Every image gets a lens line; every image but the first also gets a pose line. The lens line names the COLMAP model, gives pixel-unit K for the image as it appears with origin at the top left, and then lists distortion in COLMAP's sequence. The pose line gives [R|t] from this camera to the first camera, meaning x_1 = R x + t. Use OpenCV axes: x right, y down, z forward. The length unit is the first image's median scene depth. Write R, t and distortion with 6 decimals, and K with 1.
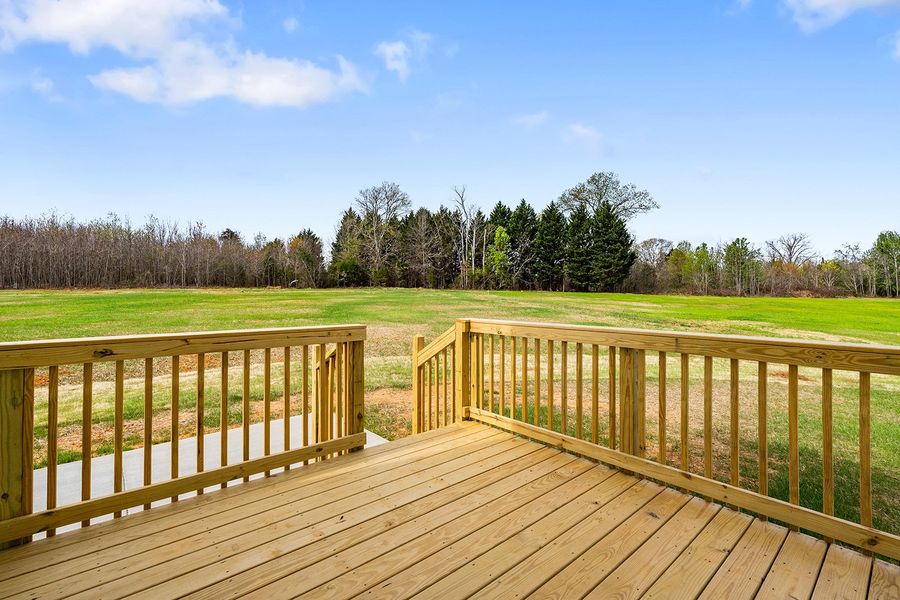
lens RADIAL K [[403.6, 0, 448.6], [0, 403.6, 297.8], [0, 0, 1]] dist [0.004767, -0.000420]
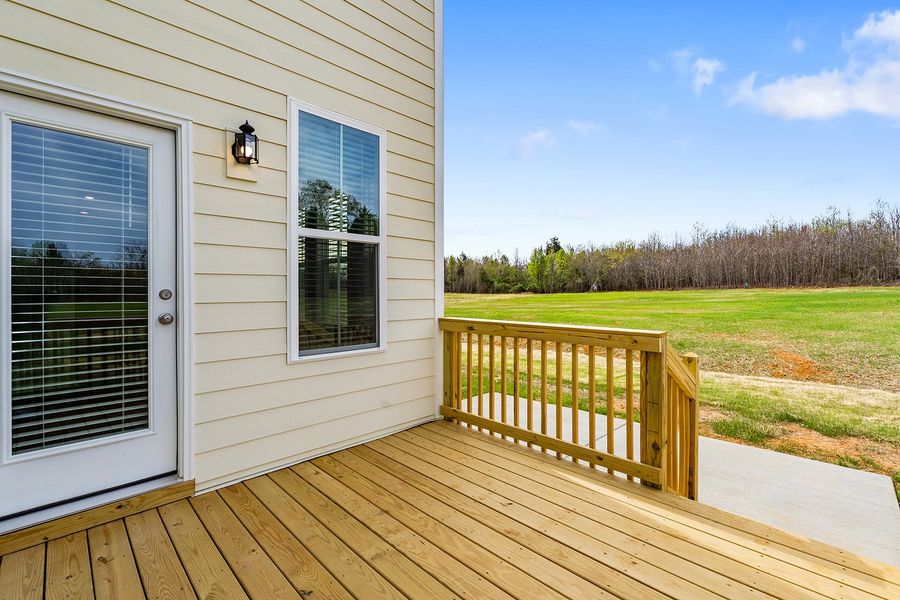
lens RADIAL K [[403.6, 0, 450.2], [0, 403.6, 292.4], [0, 0, 1]] dist [0.004767, -0.000420]
pose [[0.069389, 0.000770, -0.997589, 0.557517], [-0.010757, 0.999942, 0.000024, -0.007111], [0.997532, 0.010729, 0.069393, 0.544138]]
